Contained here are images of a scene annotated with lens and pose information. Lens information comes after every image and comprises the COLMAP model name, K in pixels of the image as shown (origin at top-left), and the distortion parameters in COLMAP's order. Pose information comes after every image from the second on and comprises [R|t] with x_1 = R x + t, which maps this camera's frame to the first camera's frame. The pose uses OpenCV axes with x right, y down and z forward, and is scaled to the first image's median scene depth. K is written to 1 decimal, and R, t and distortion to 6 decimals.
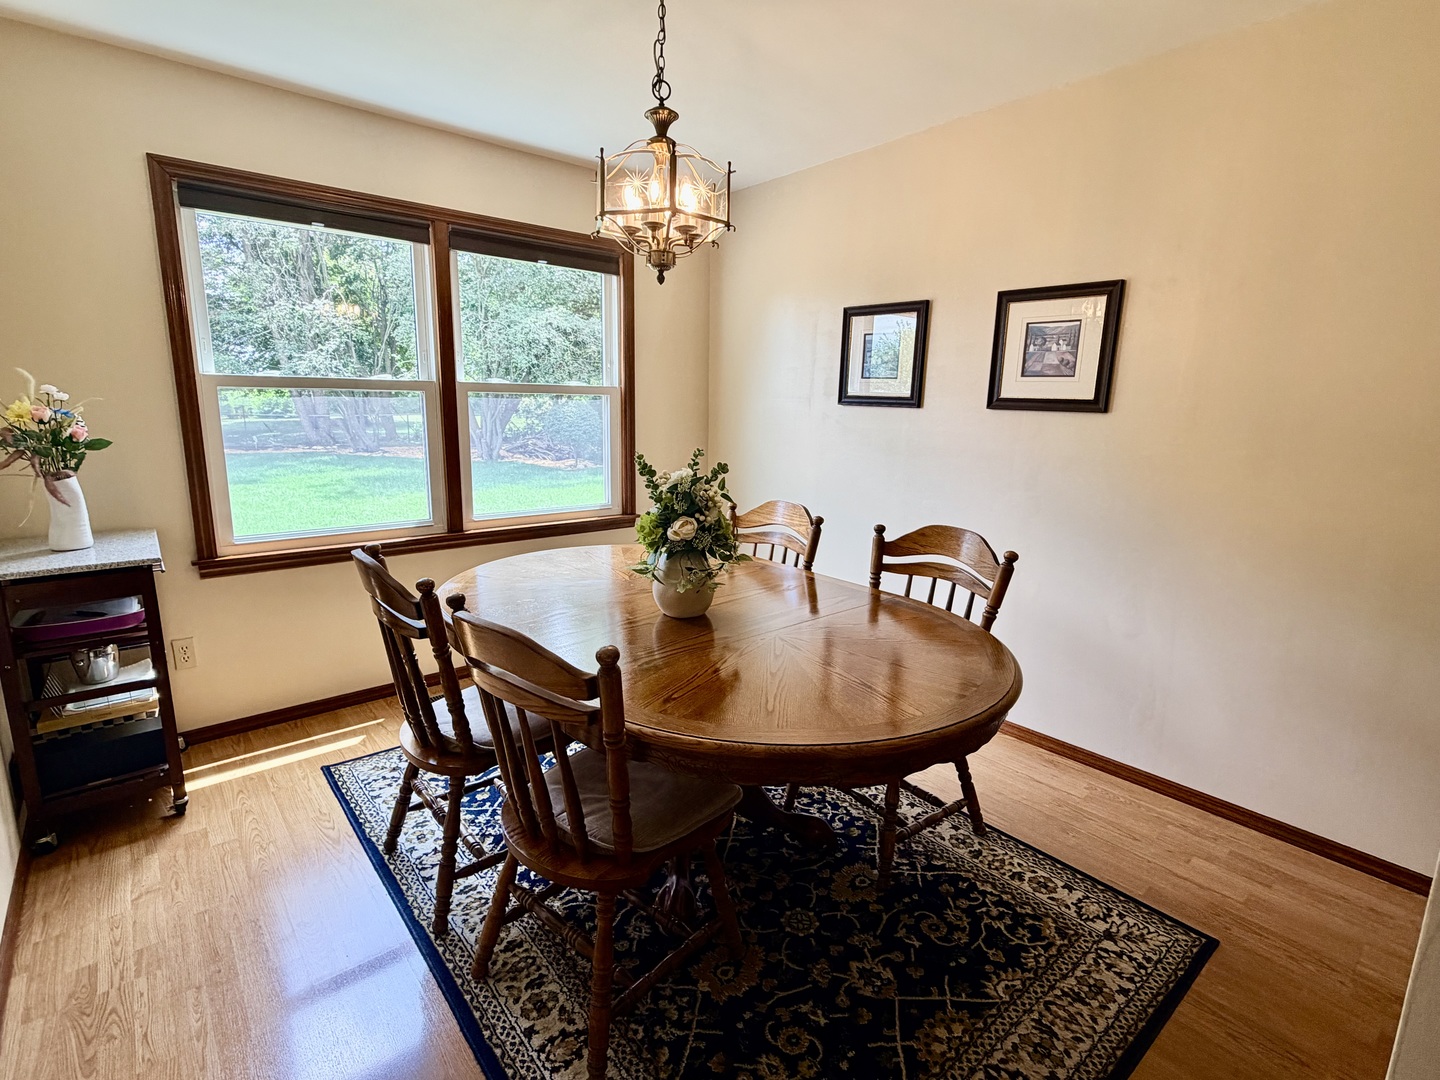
lens RADIAL K [[732.9, 0, 722.1], [0, 732.9, 546.4], [0, 0, 1]] dist [0.000701, -0.000754]
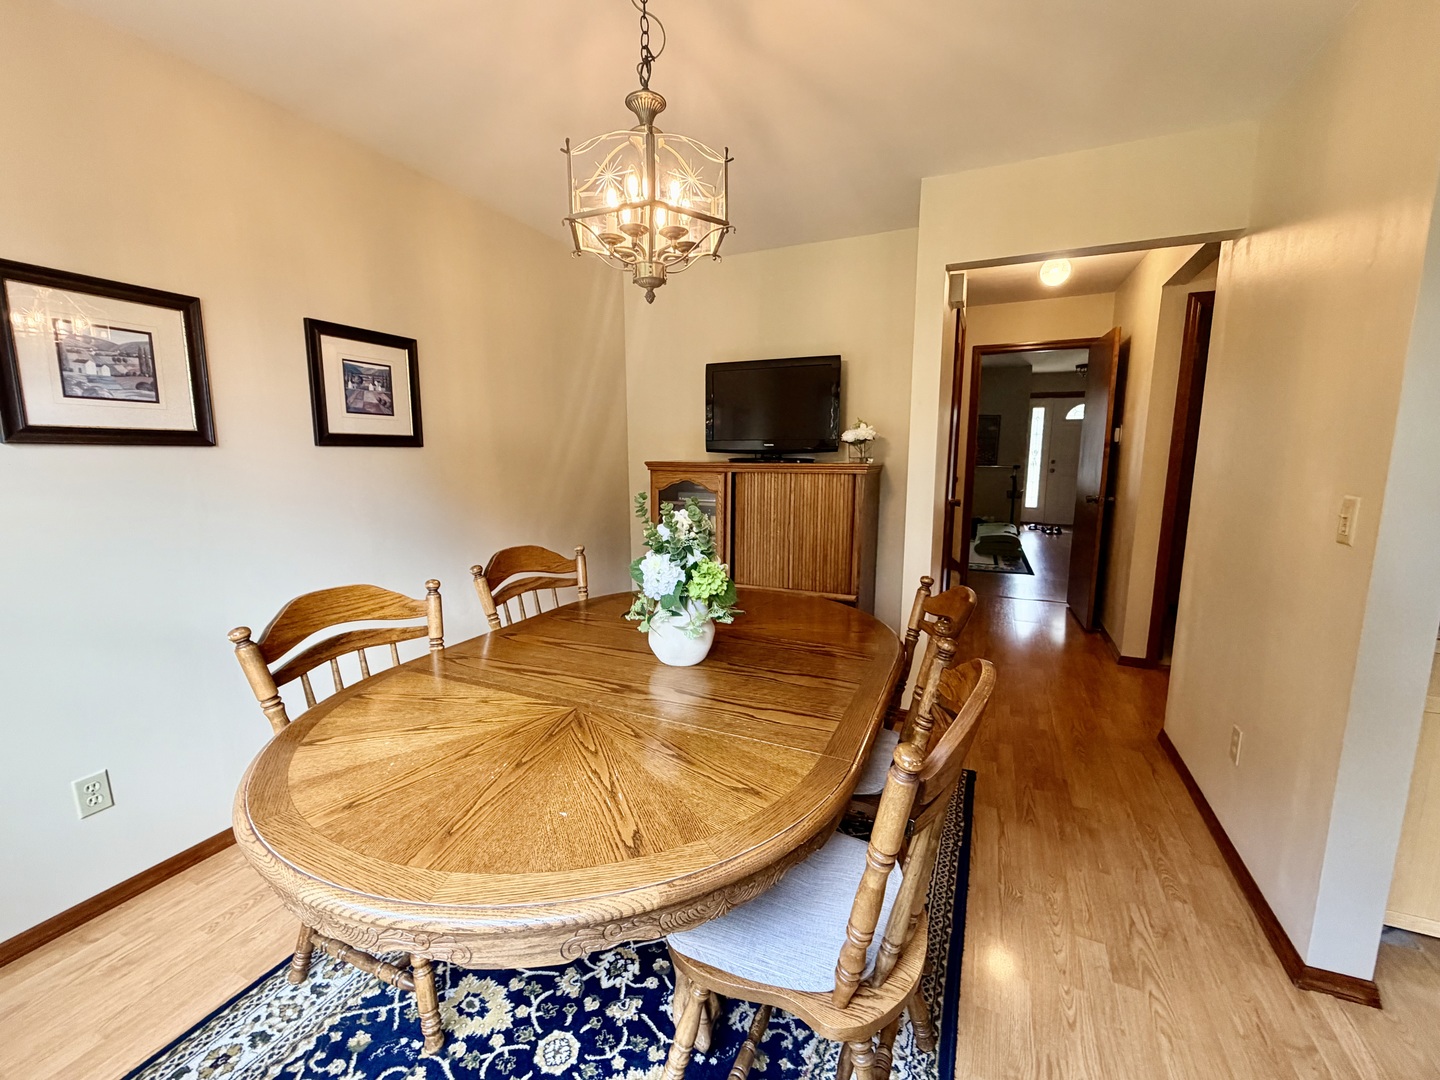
lens RADIAL K [[573.3, 0, 720.0], [0, 573.3, 540.0], [0, 0, 1]] dist [0.001047, 0.000133]
pose [[-0.428368, -0.171051, 0.887267, -0.552661], [0.158366, 0.952510, 0.260087, -0.198136], [-0.889618, 0.251926, -0.380936, 0.930804]]
